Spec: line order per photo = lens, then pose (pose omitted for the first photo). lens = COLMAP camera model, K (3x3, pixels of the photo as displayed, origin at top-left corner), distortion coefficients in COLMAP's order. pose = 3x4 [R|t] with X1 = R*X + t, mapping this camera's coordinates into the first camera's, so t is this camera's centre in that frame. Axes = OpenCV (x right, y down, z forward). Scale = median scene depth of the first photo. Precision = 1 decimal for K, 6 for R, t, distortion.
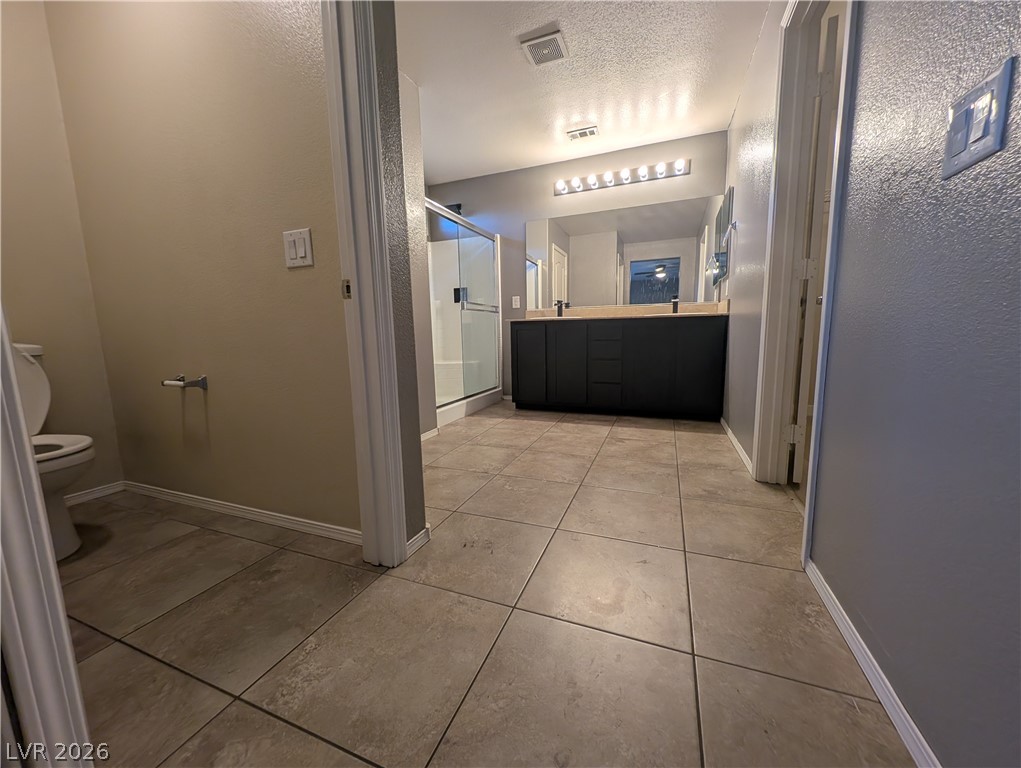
lens RADIAL K [[382.9, 0, 511.5], [0, 382.9, 386.7], [0, 0, 1]] dist [0.001225, -0.000437]
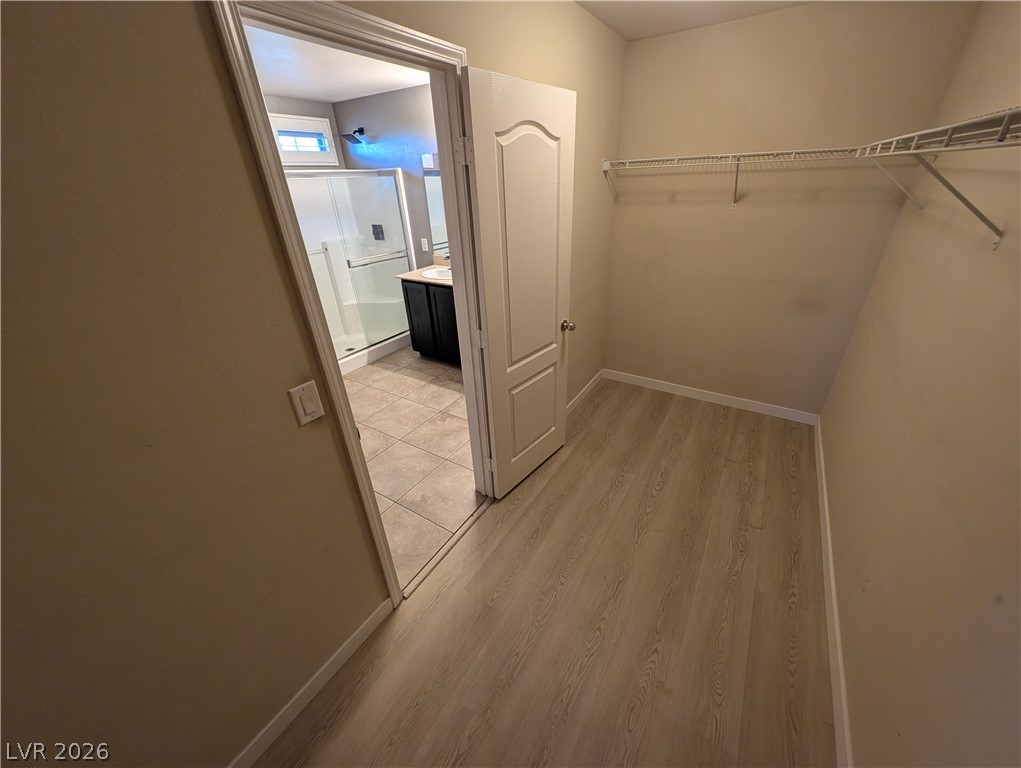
lens RADIAL K [[382.9, 0, 511.1], [0, 382.9, 389.2], [0, 0, 1]] dist [0.001225, -0.000437]
pose [[0.981443, 0.079102, -0.174678, 0.523009], [-0.008728, 0.928433, 0.371399, -0.291962], [0.191555, -0.362982, 0.911894, -0.003297]]
